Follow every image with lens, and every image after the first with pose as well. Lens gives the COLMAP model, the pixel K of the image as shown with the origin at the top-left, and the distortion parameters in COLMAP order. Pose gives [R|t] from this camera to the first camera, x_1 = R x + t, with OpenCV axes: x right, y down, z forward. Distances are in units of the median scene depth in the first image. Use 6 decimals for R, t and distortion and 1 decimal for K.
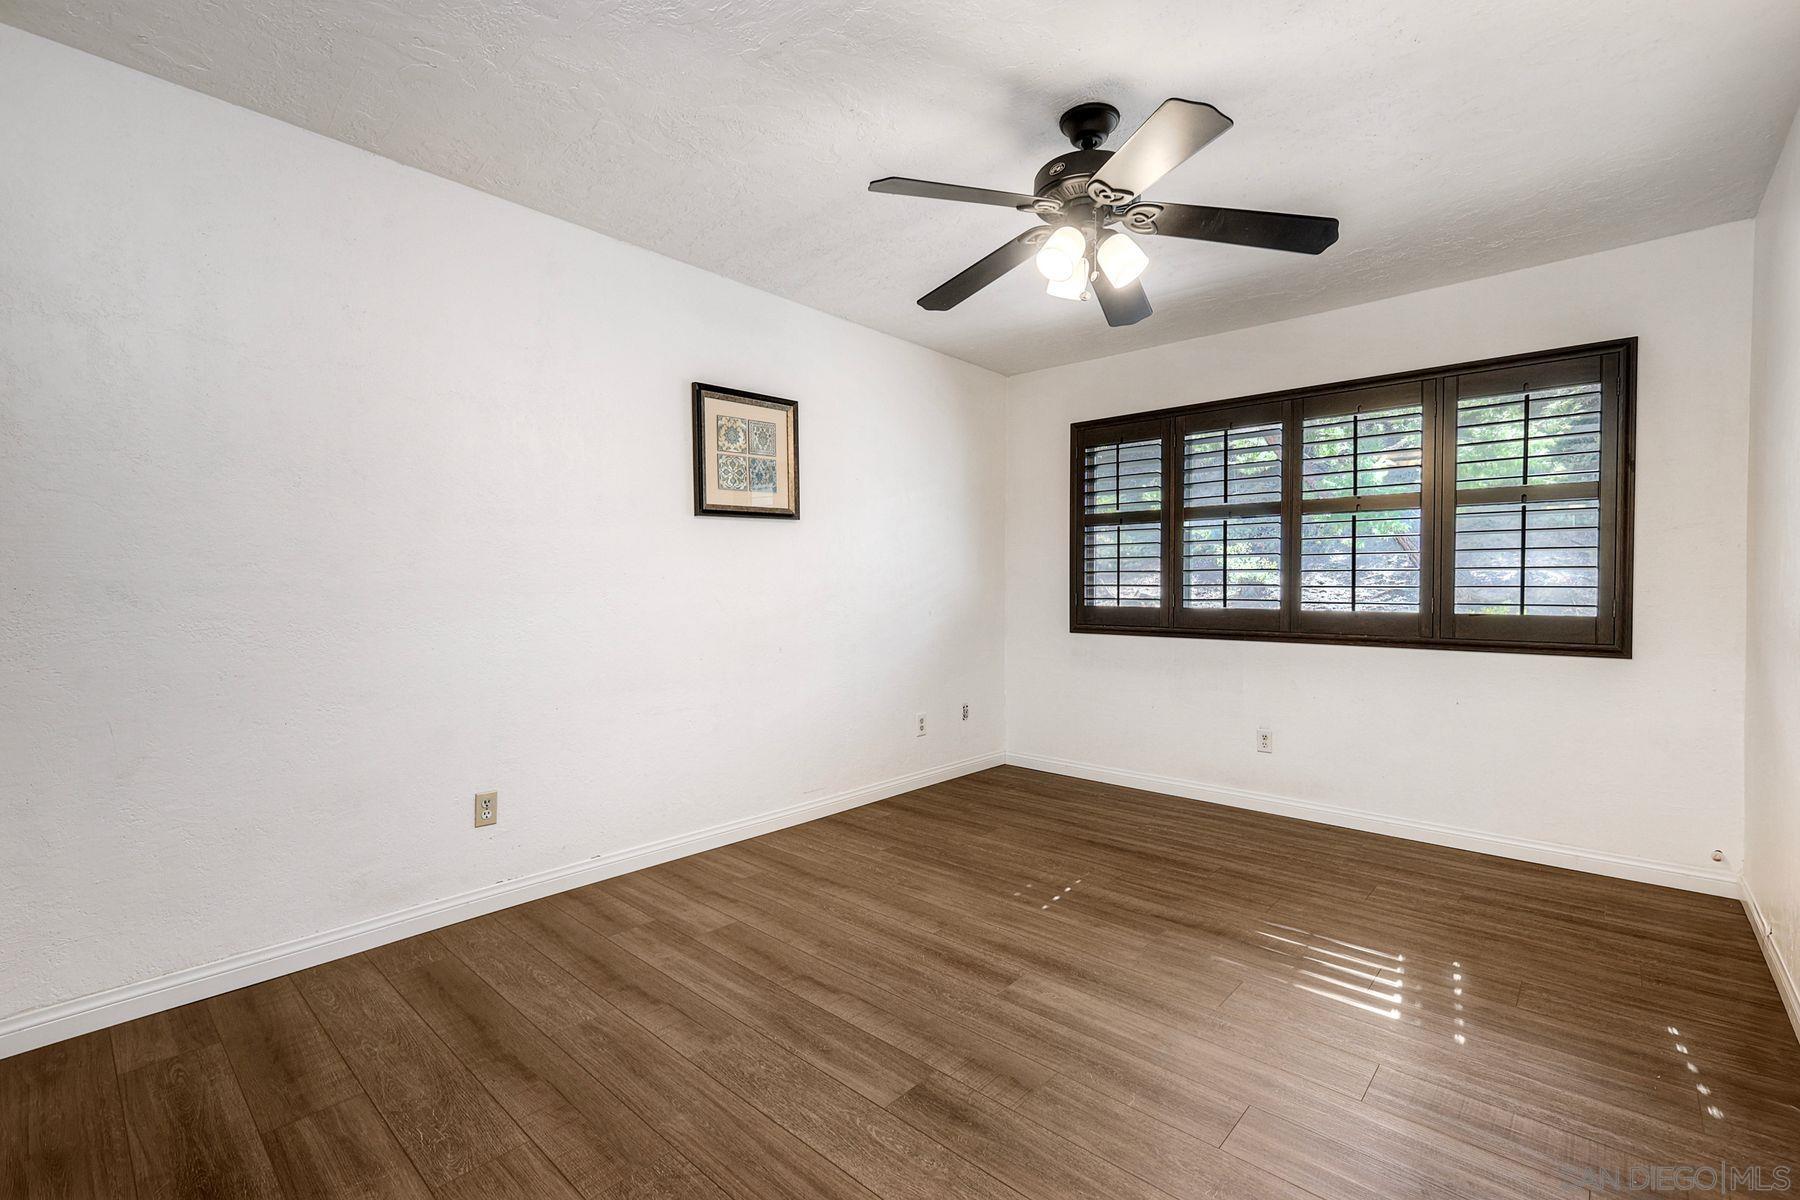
lens RADIAL K [[797.4, 0, 897.9], [0, 797.4, 601.5], [0, 0, 1]] dist [0.002573, 0.001481]
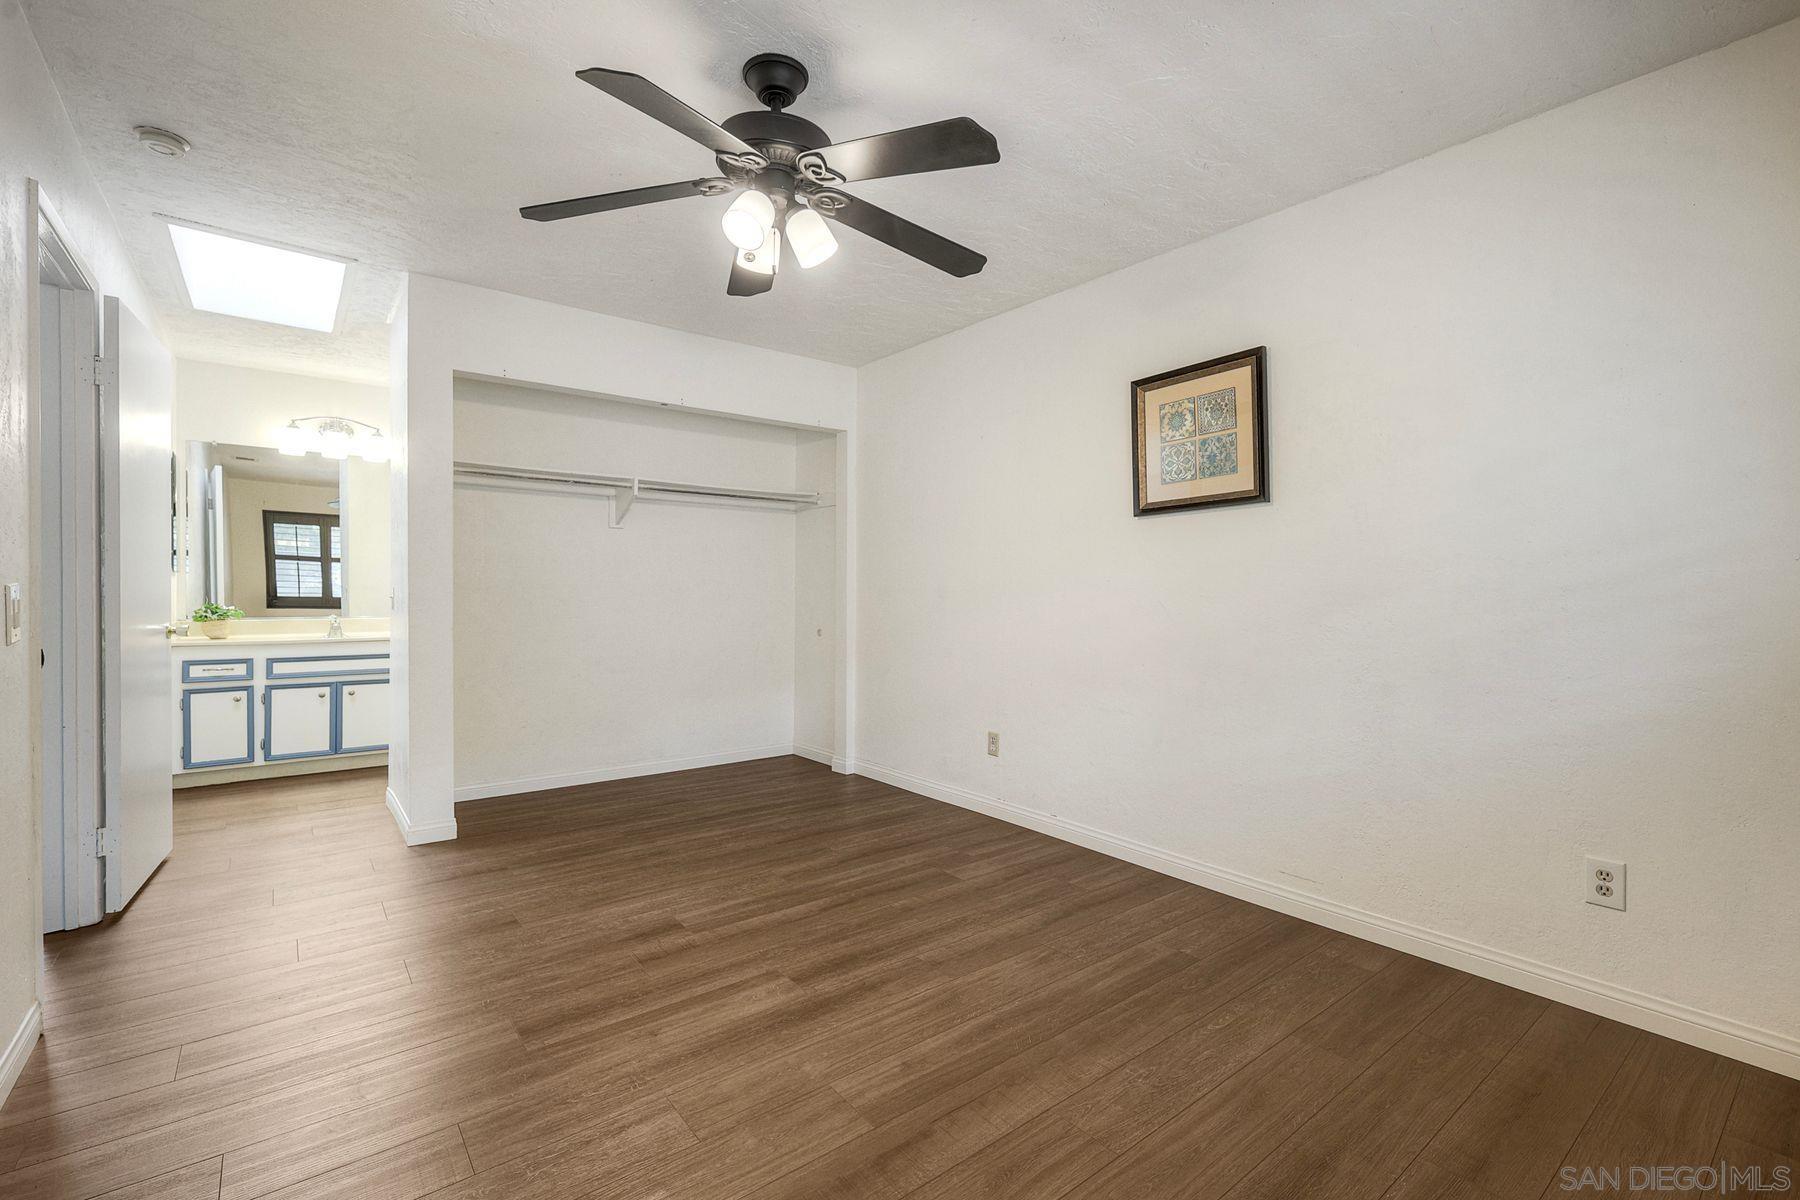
lens RADIAL K [[797.4, 0, 907.0], [0, 797.4, 607.0], [0, 0, 1]] dist [0.002573, 0.001481]
pose [[-0.170661, 0.022994, -0.985061, 0.876255], [-0.022556, 0.999375, 0.027236, -0.021230], [0.985072, 0.026867, -0.170036, 1.032423]]
